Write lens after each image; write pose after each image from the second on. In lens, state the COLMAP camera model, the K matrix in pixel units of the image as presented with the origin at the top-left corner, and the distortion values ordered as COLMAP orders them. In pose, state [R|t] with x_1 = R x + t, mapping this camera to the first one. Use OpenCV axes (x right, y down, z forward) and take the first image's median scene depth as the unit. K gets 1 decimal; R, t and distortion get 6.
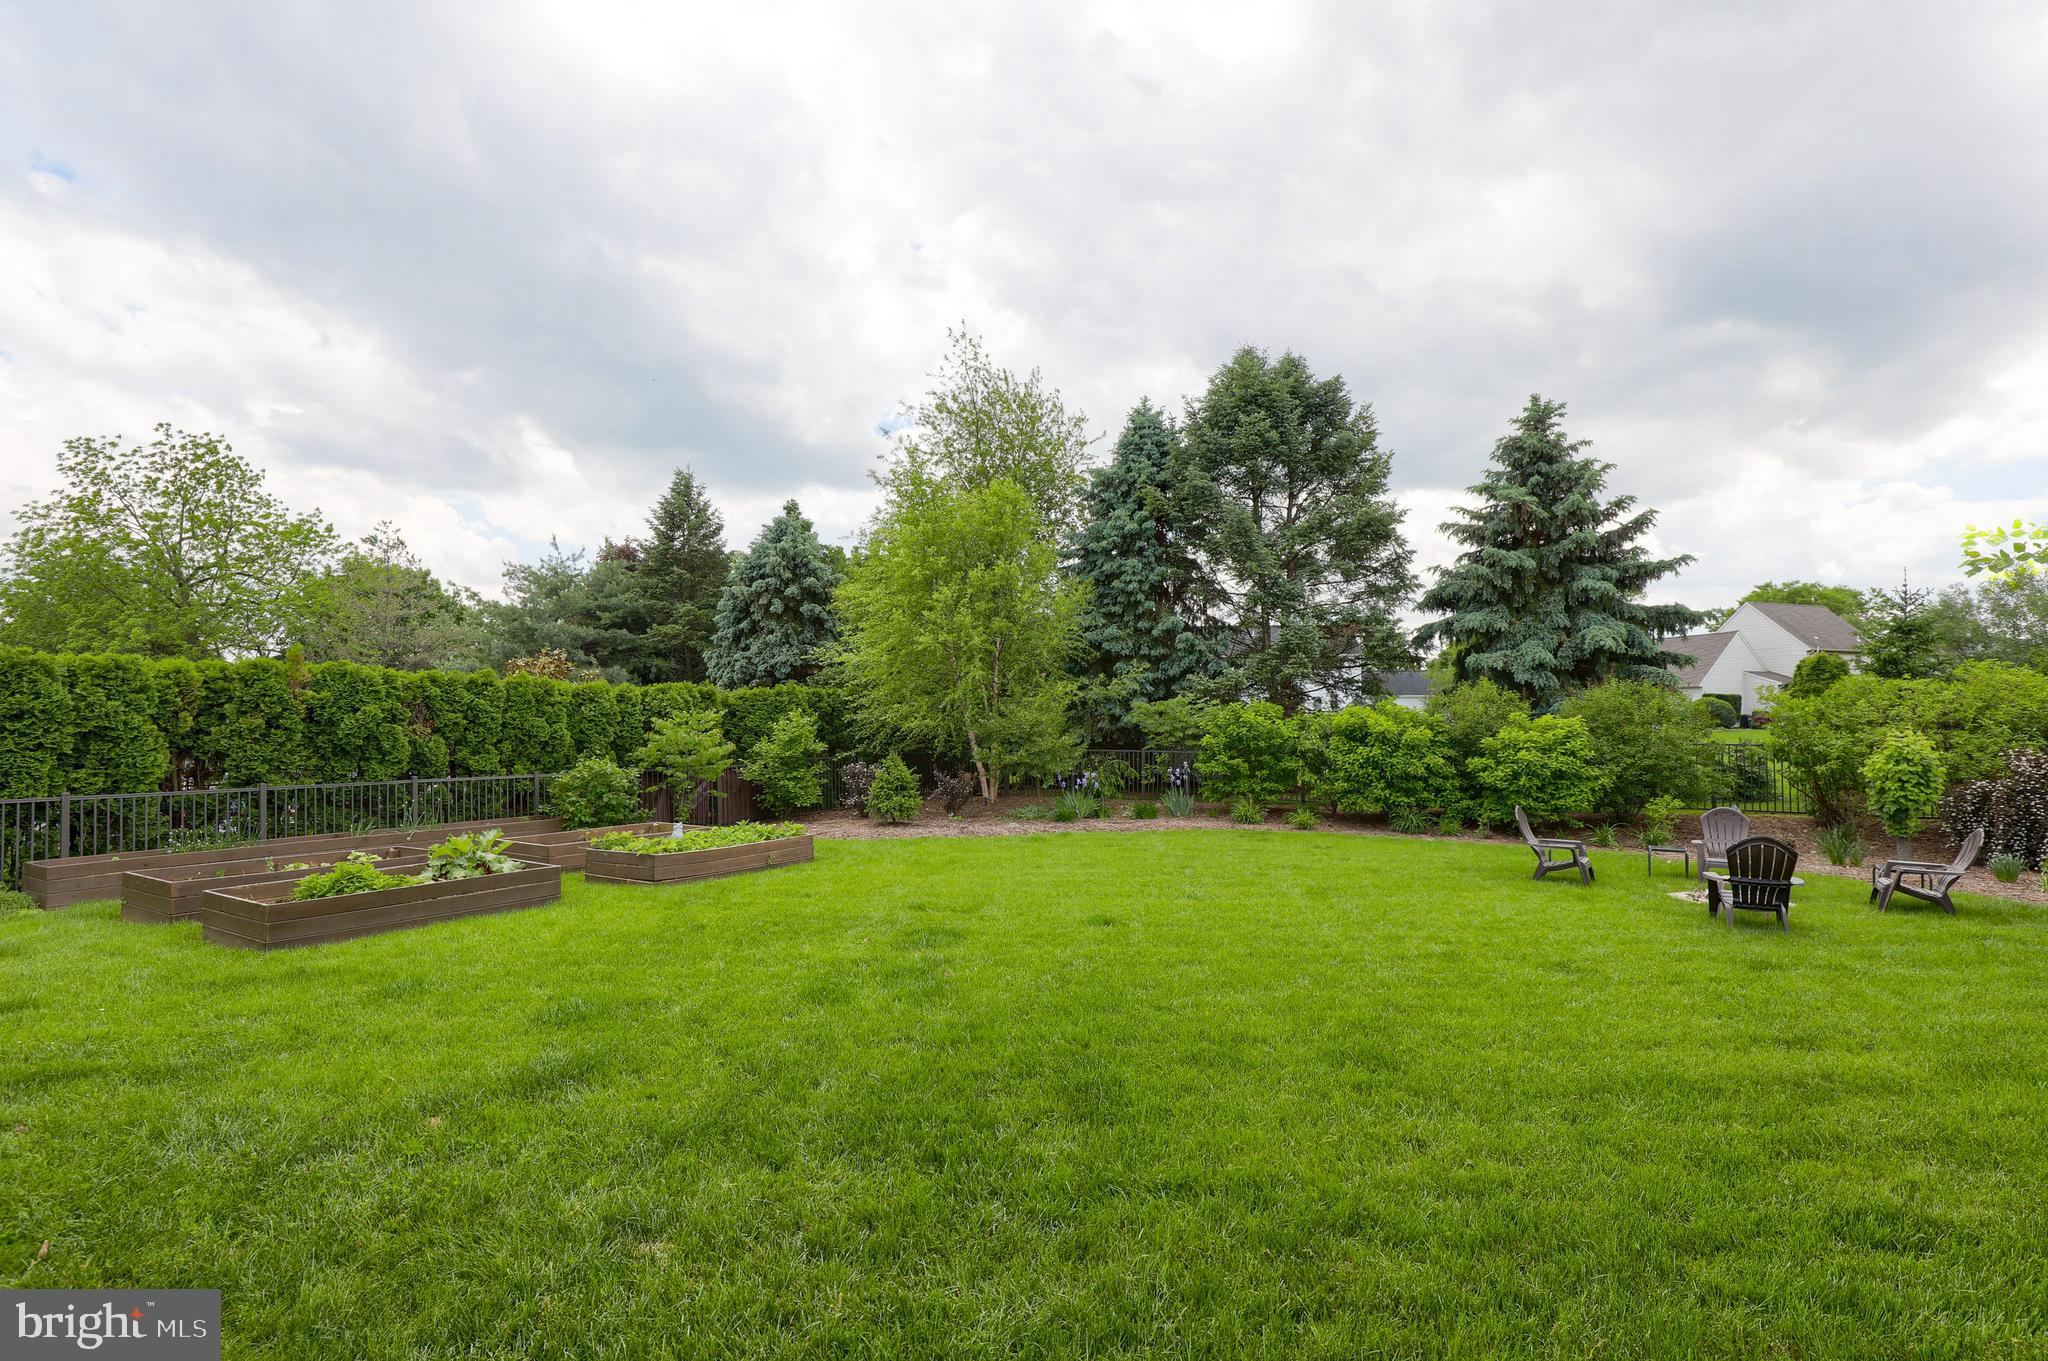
lens RADIAL K [[958.8, 0, 1062.9], [0, 958.8, 685.0], [0, 0, 1]] dist [-0.034699, 0.006815]
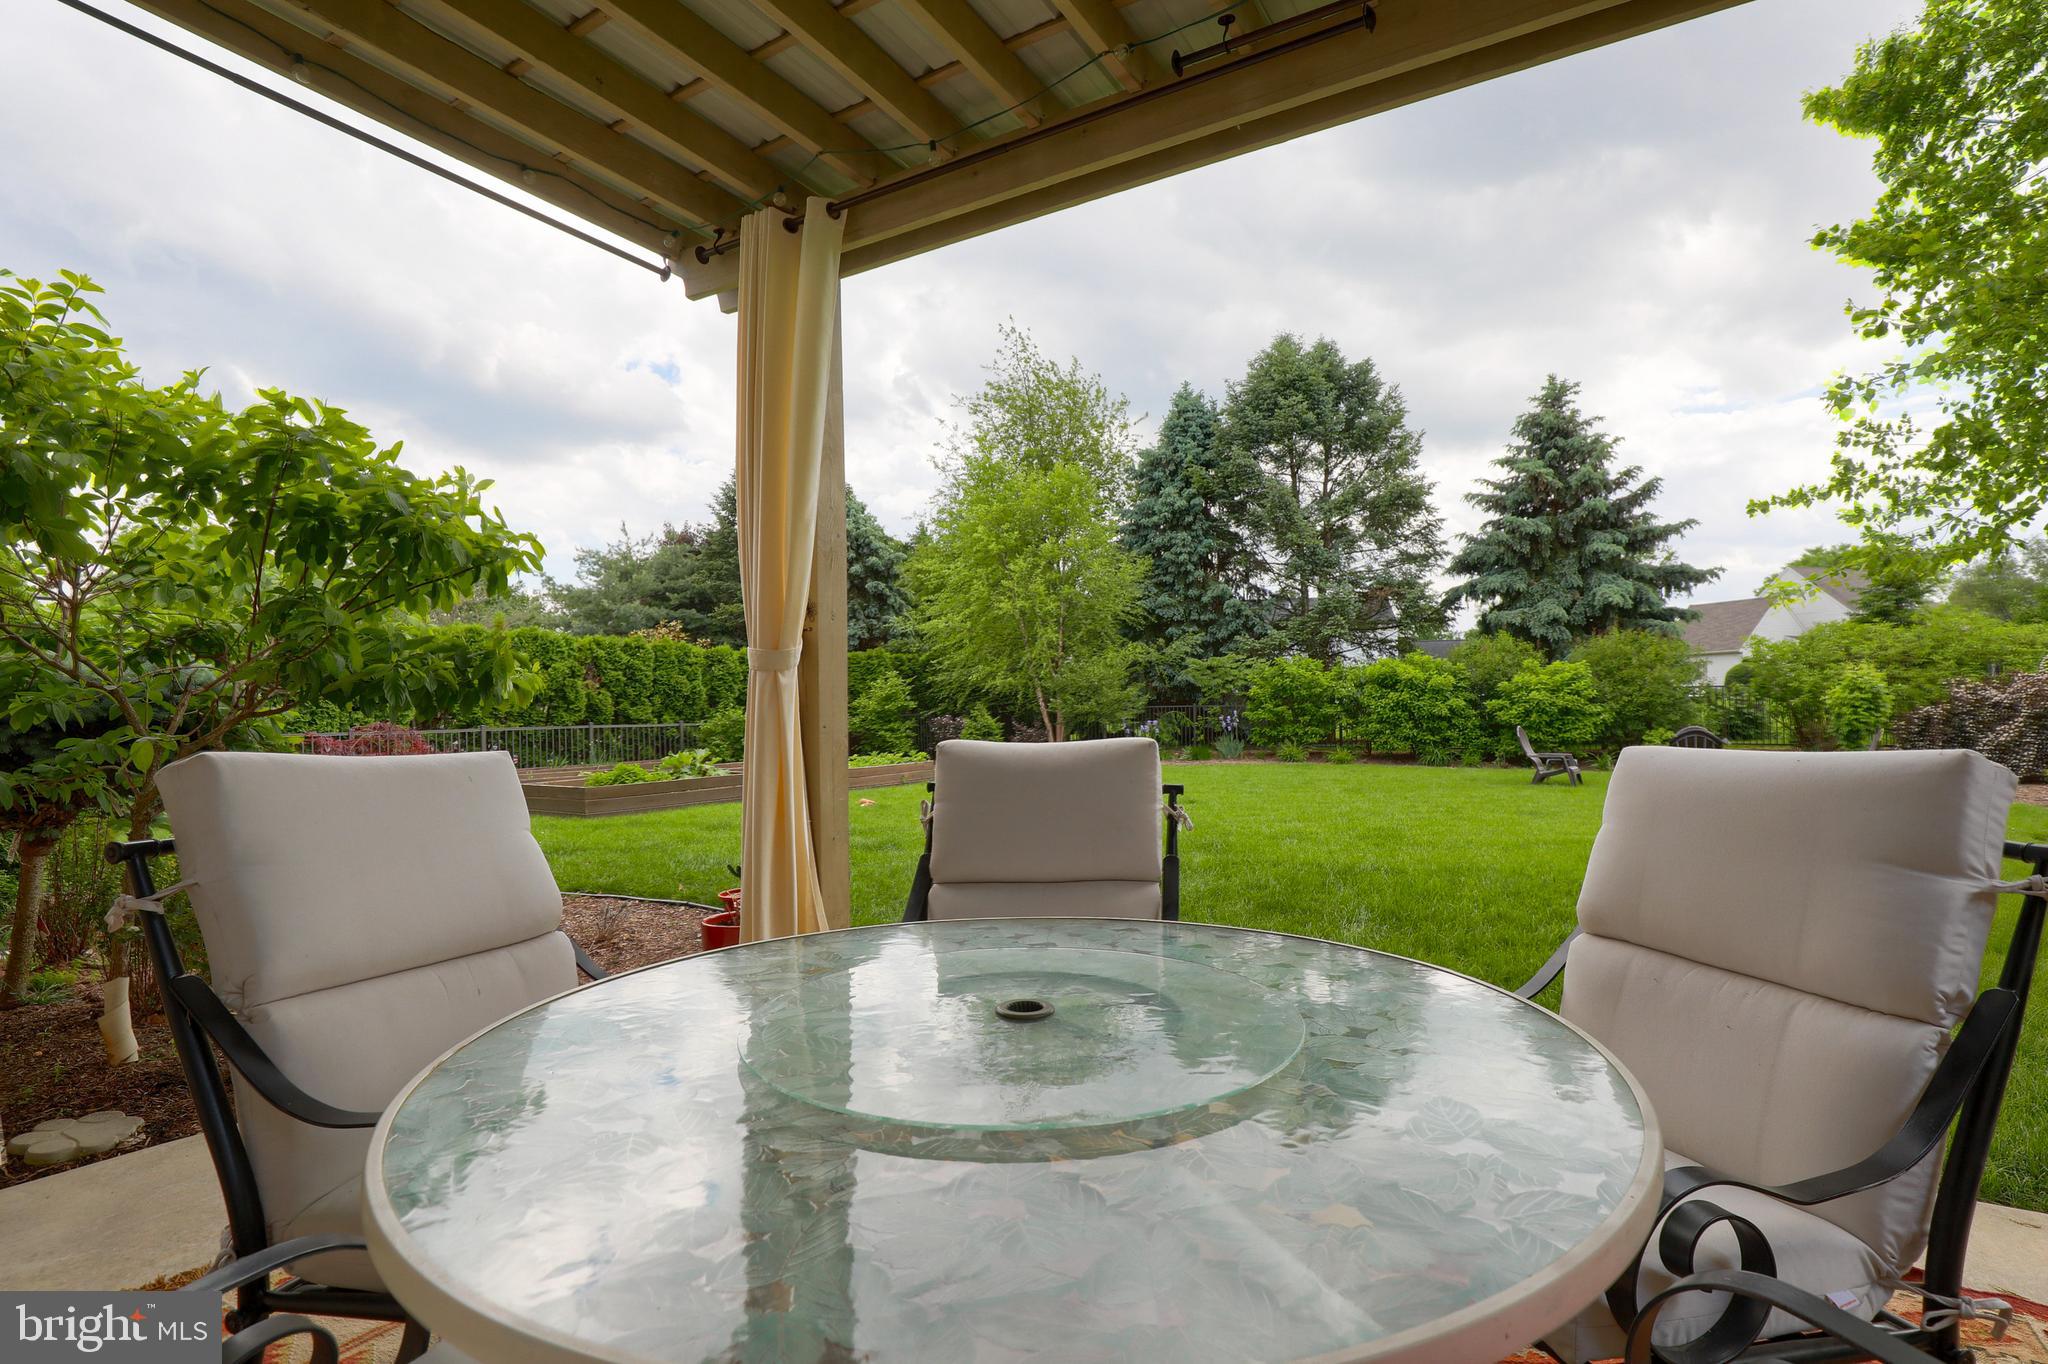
lens RADIAL K [[1008.4, 0, 1059.4], [0, 1008.4, 684.2], [0, 0, 1]] dist [-0.024512, 0.000289]
pose [[0.999538, -0.013979, -0.026974, -0.042547], [0.014284, 0.999836, 0.011149, 0.029483], [0.026814, -0.011529, 0.999574, -0.172011]]
